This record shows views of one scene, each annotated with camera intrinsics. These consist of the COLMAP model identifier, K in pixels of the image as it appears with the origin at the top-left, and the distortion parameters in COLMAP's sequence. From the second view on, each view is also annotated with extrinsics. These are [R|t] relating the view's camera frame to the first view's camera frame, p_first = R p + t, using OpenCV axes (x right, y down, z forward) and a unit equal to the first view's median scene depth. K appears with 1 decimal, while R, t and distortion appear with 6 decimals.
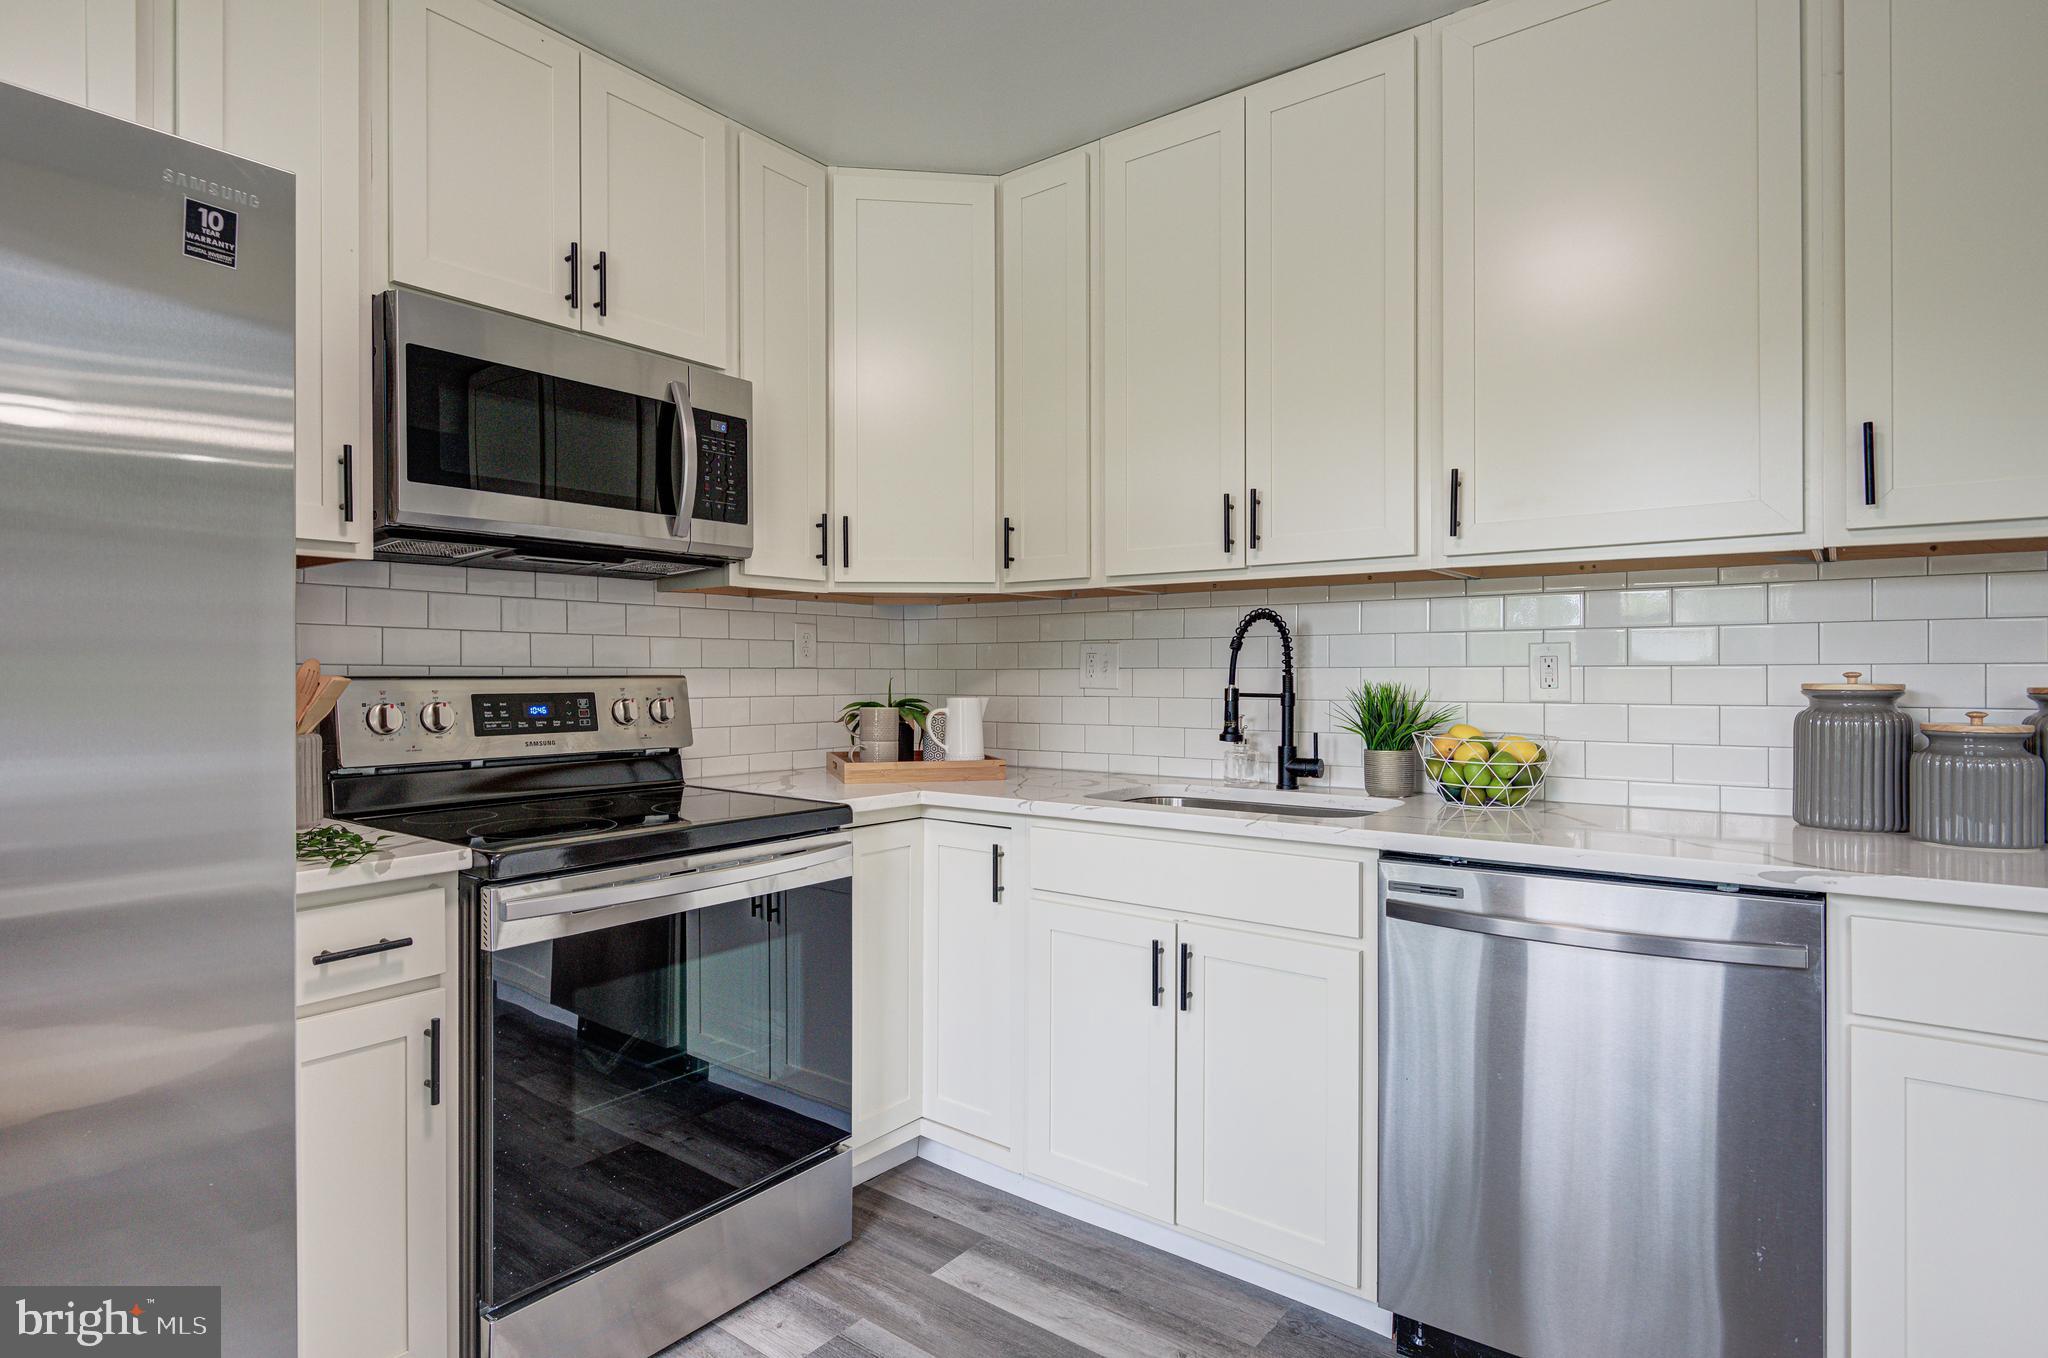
lens RADIAL K [[1079.4, 0, 997.7], [0, 1079.4, 675.7], [0, 0, 1]] dist [-0.000365, -0.000144]
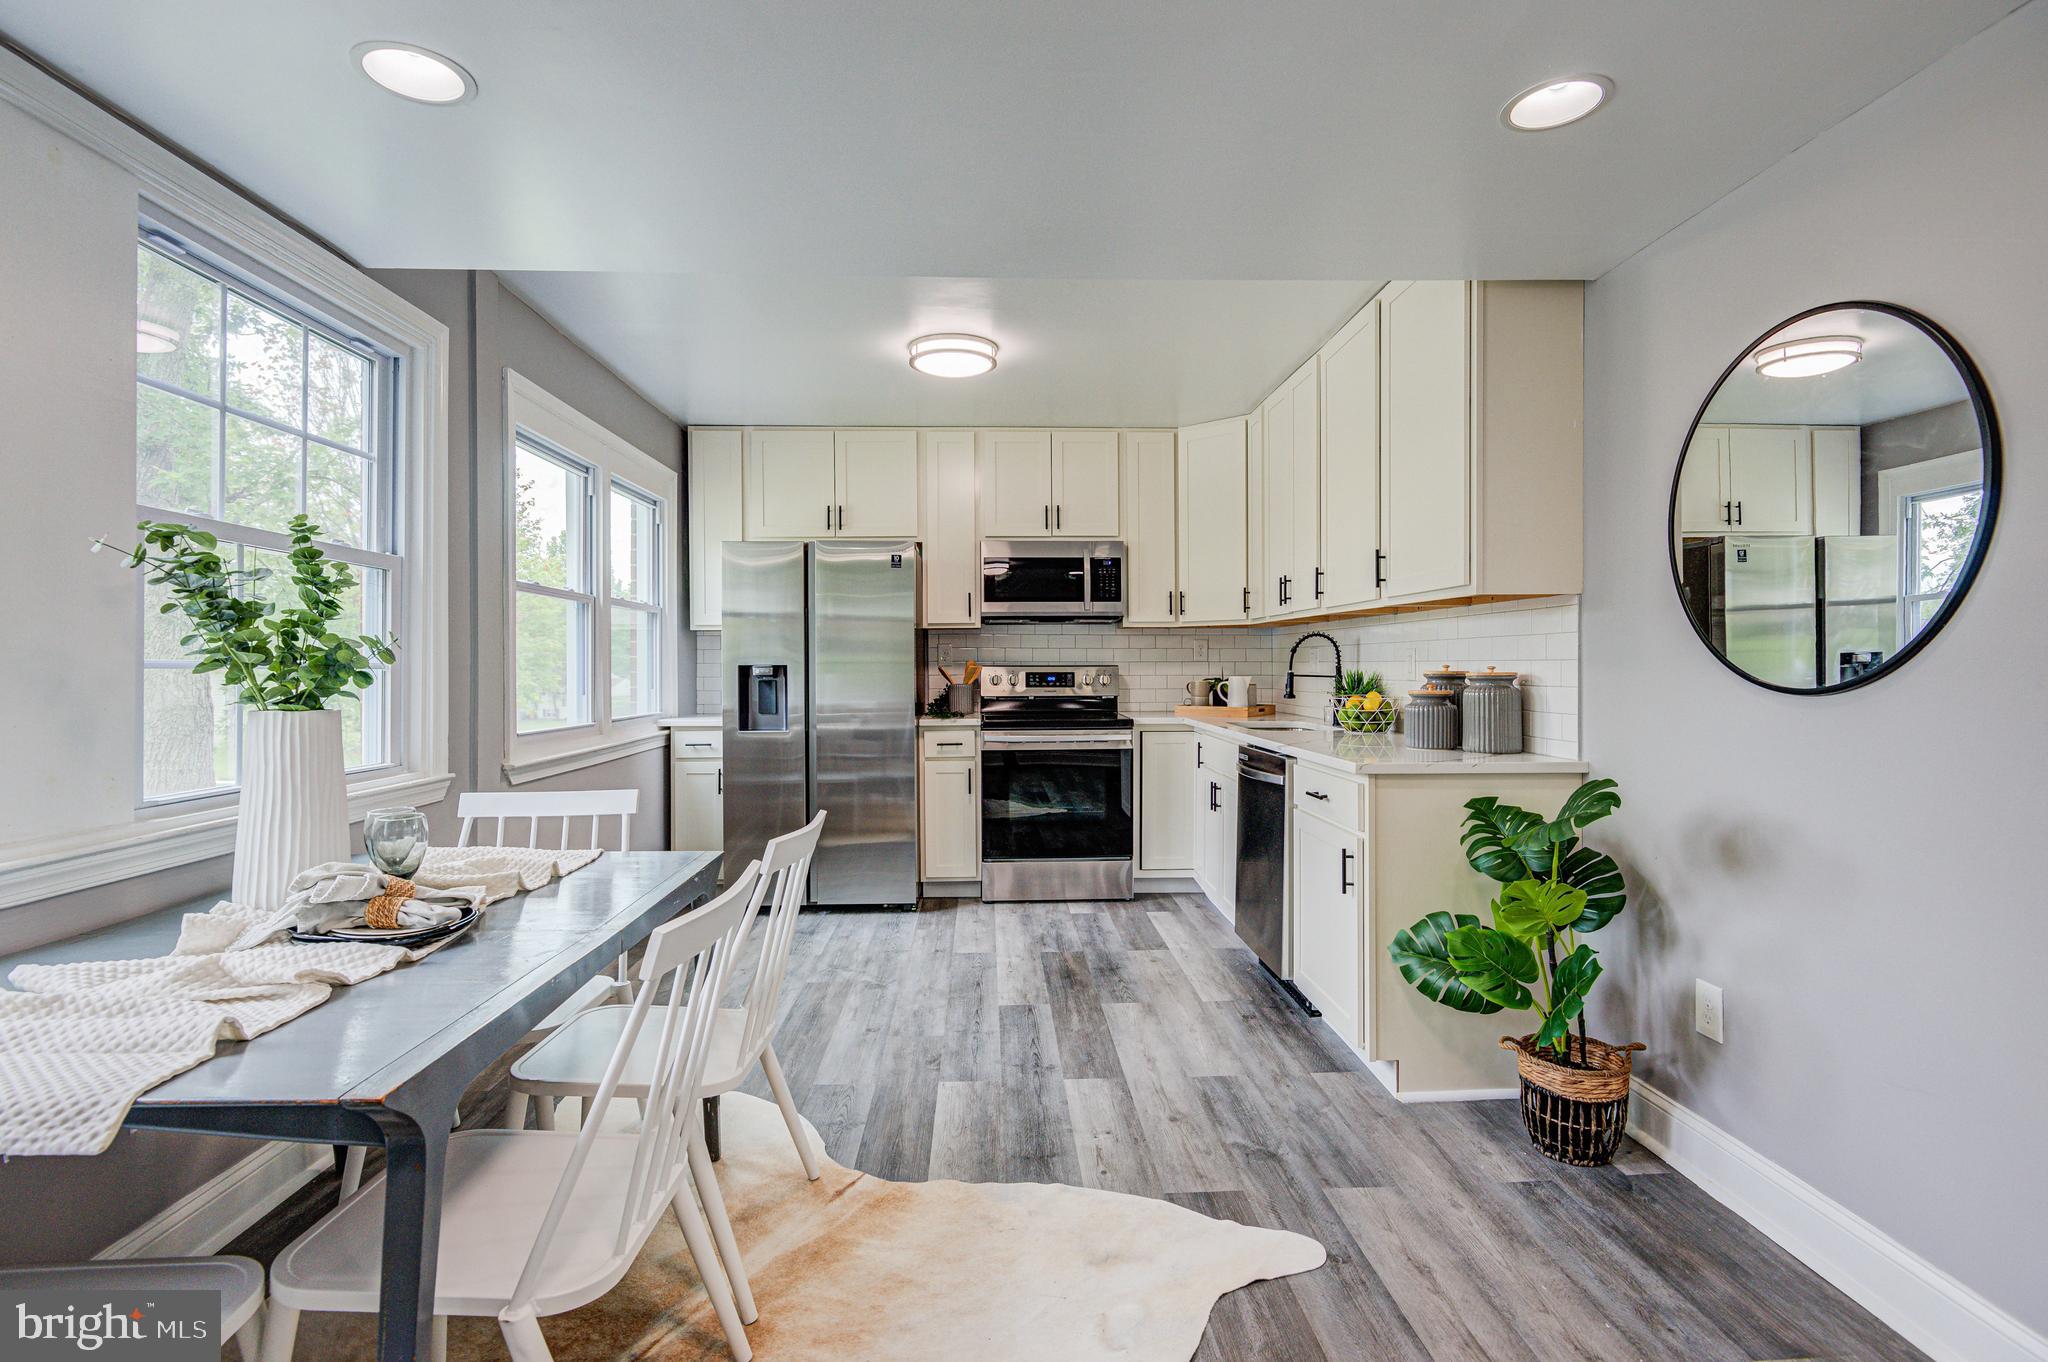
lens RADIAL K [[973.8, 0, 1032.0], [0, 973.8, 676.2], [0, 0, 1]] dist [0.002817, -0.000386]
pose [[0.653769, 0.009596, -0.756633, 1.318102], [-0.000732, 0.999927, 0.012049, -0.002425], [0.756694, -0.007324, 0.653729, -0.577116]]
